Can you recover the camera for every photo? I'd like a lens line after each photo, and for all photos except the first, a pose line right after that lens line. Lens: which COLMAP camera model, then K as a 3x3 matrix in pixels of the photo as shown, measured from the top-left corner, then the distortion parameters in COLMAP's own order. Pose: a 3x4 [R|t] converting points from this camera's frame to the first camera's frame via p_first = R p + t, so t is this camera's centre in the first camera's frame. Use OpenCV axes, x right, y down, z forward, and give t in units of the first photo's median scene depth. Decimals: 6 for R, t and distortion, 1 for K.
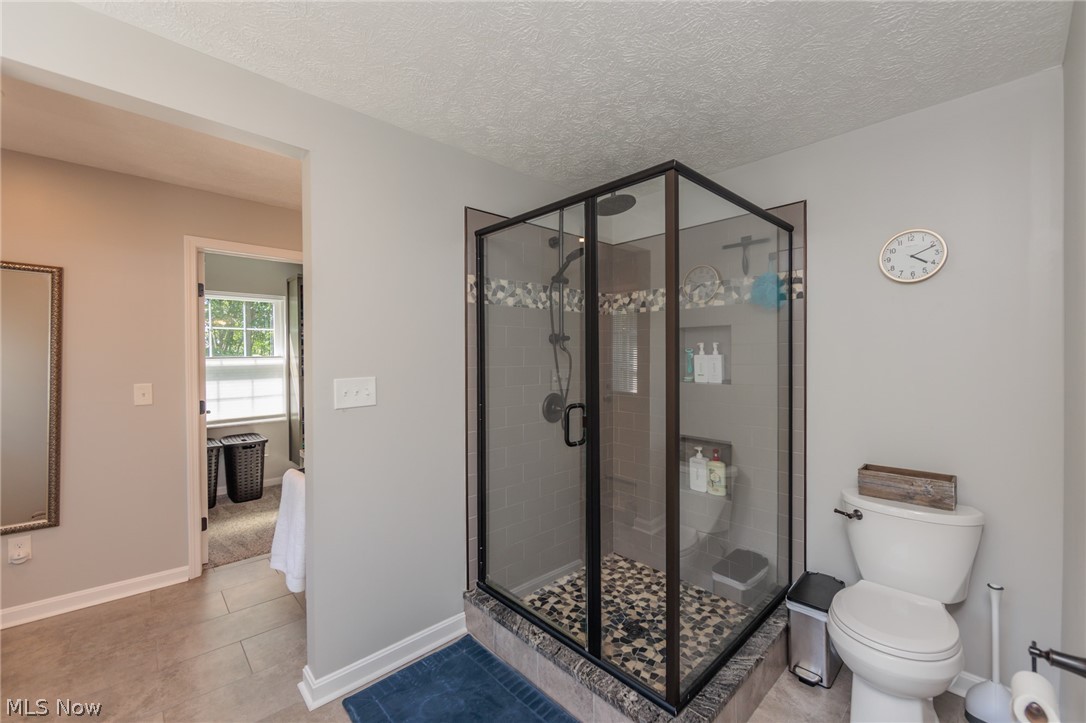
lens RADIAL K [[424.8, 0, 542.7], [0, 424.8, 354.2], [0, 0, 1]] dist [-0.004480, -0.000516]
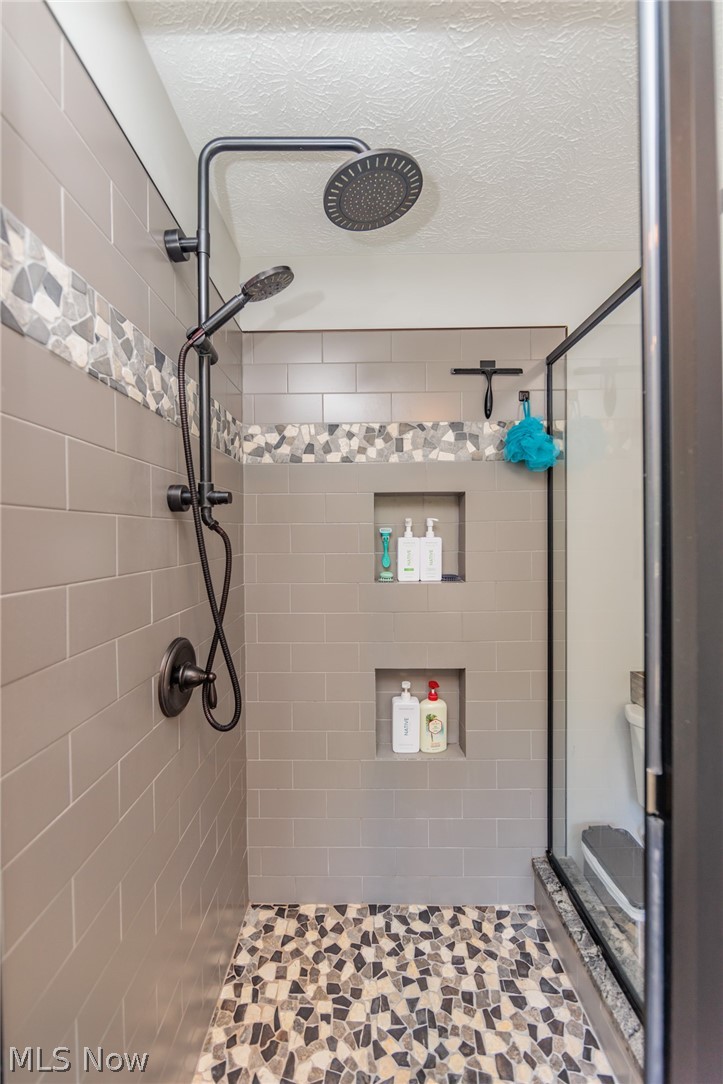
lens RADIAL K [[424.0, 0, 352.2], [0, 424.0, 541.5], [0, 0, 1]] dist [-0.004480, -0.000516]
pose [[0.701788, -0.011366, 0.712295, -0.140248], [0.003975, 0.999920, 0.012039, -0.000491], [-0.712375, -0.005617, 0.701777, 0.628368]]
